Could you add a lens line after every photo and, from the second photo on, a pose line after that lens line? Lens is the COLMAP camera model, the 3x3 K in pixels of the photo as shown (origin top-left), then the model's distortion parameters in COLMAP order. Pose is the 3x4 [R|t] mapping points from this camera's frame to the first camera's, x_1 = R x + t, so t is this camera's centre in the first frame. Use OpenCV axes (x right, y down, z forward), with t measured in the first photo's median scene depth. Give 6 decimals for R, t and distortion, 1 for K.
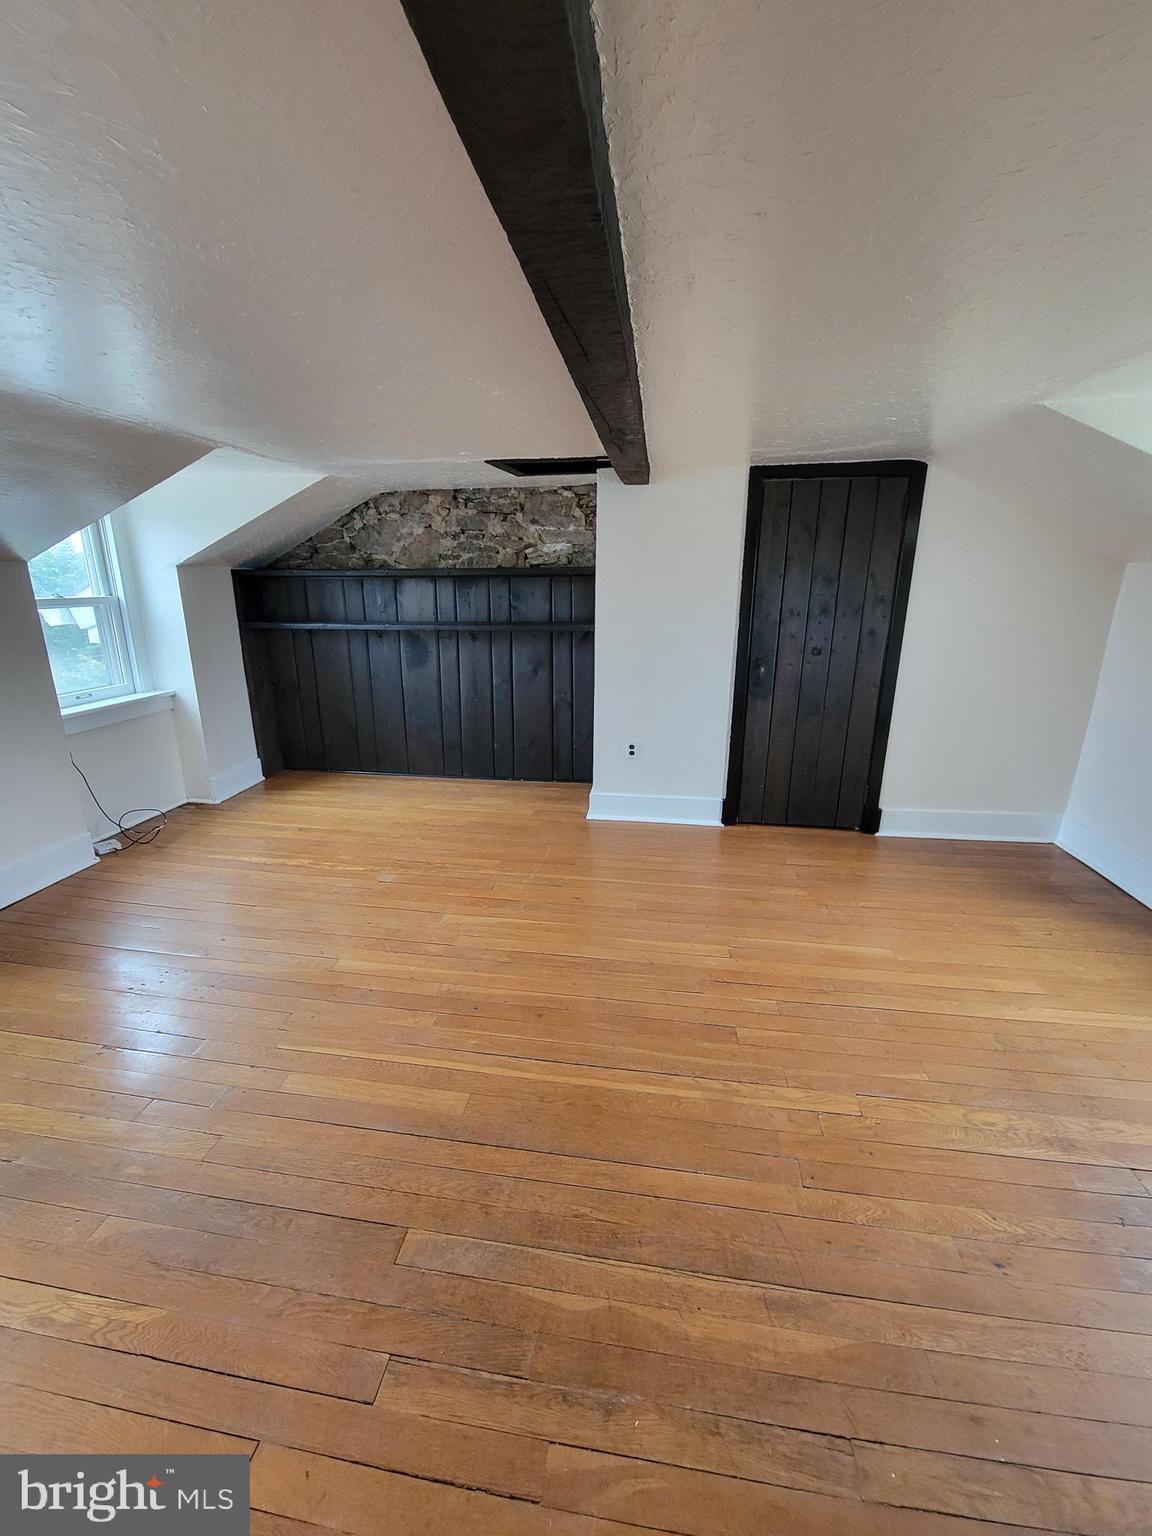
lens RADIAL K [[629.2, 0, 568.8], [0, 629.2, 756.5], [0, 0, 1]] dist [0.004119, -0.006219]
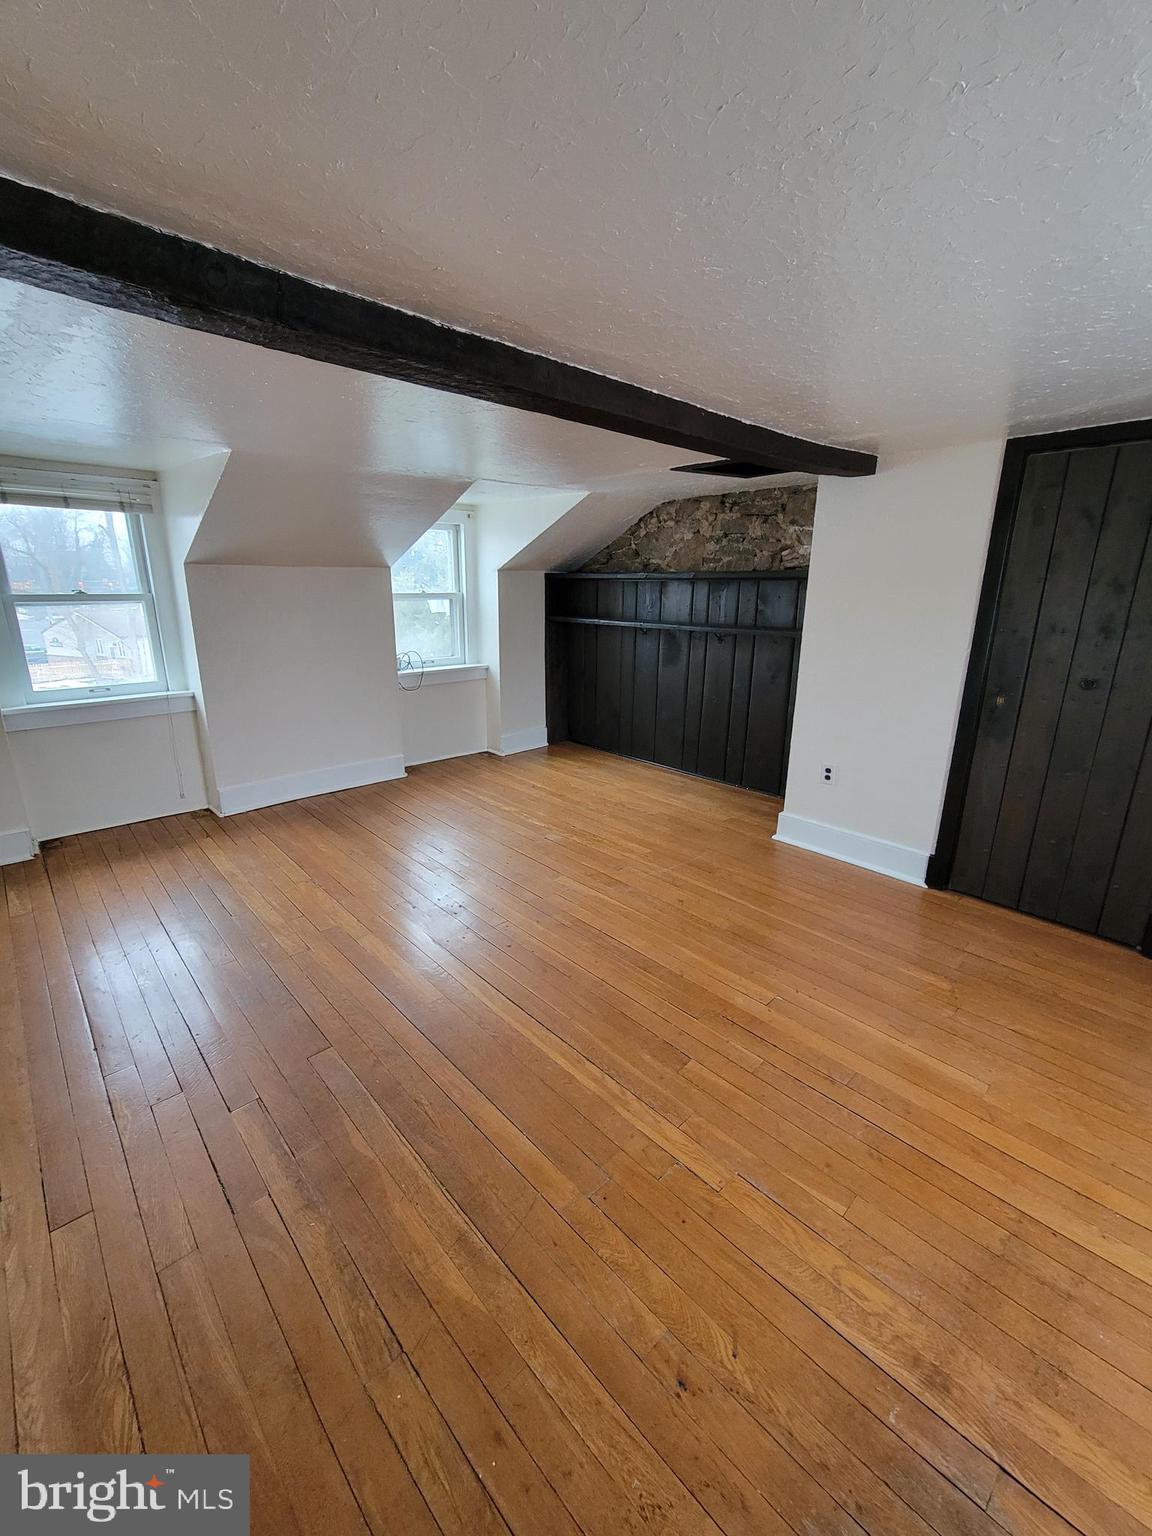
lens RADIAL K [[629.2, 0, 563.5], [0, 629.2, 756.1], [0, 0, 1]] dist [0.004119, -0.006219]
pose [[0.781700, 0.172797, -0.599238, 0.359696], [-0.177478, 0.982757, 0.051871, -0.015820], [0.597869, 0.065804, 0.798889, 0.066075]]
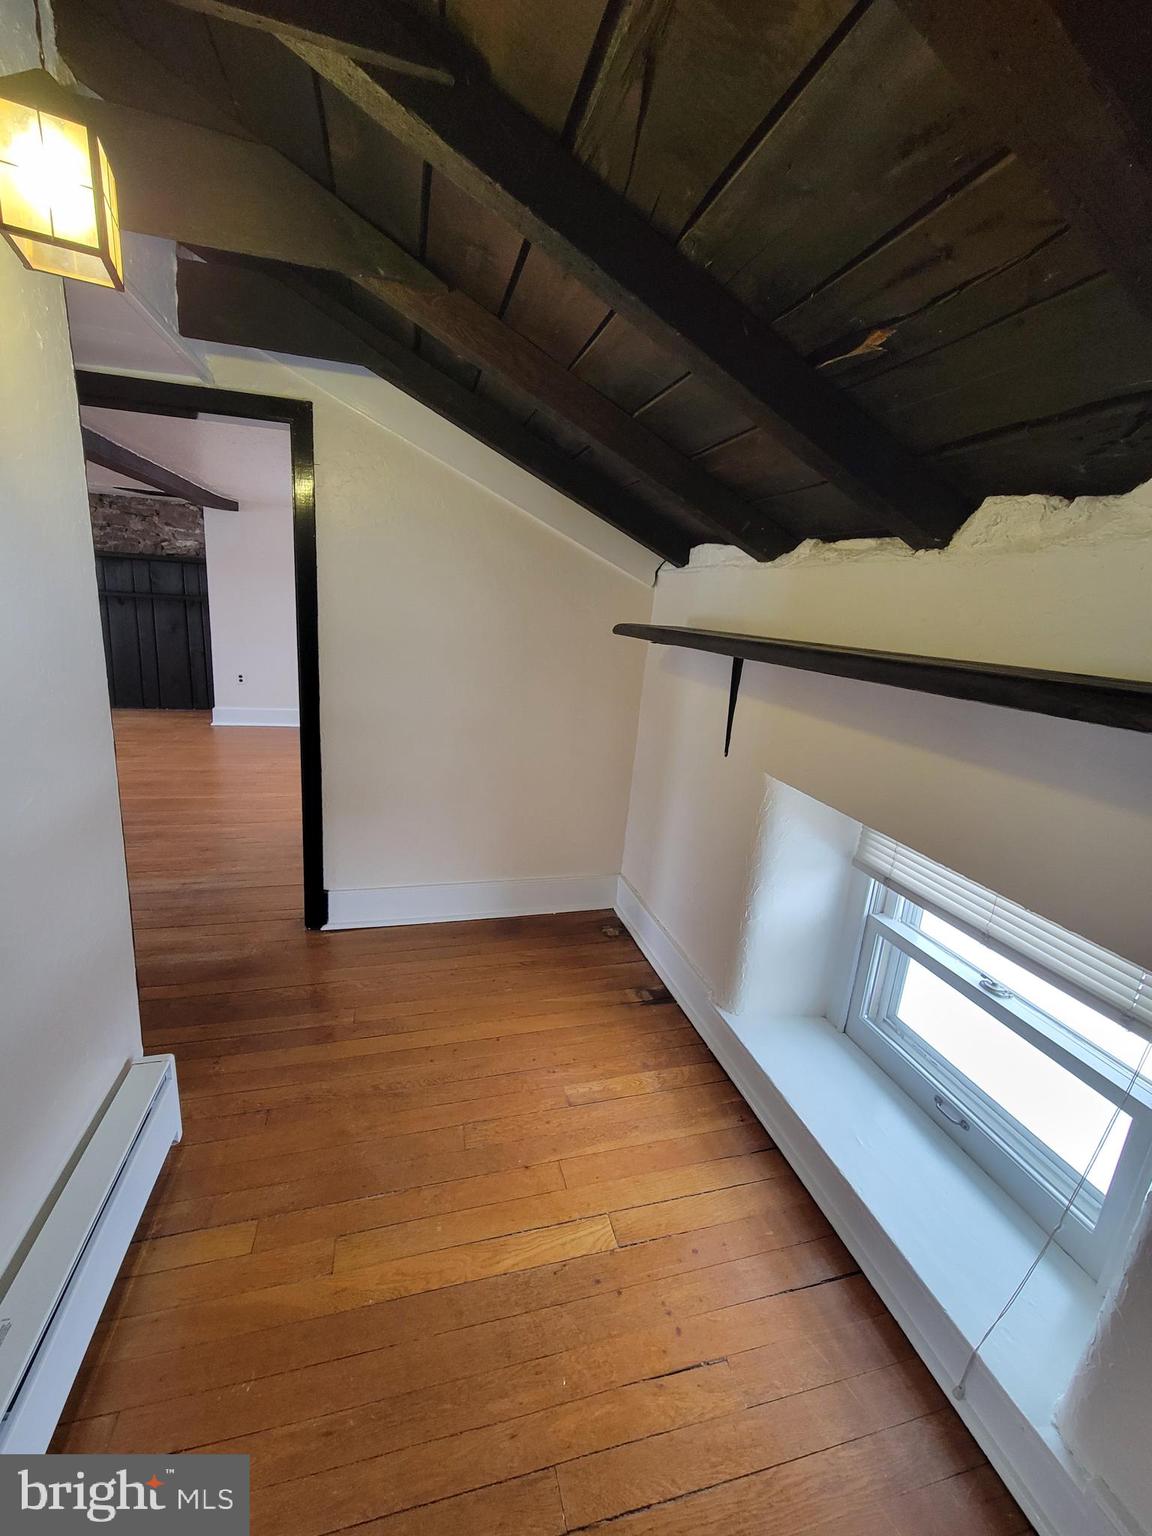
lens RADIAL K [[629.2, 0, 572.9], [0, 629.2, 758.4], [0, 0, 1]] dist [0.004119, -0.006219]
pose [[0.913826, -0.030251, 0.404978, 0.227592], [0.034666, 0.999393, -0.003570, 0.235956], [-0.404624, 0.017301, 0.914319, -0.805223]]
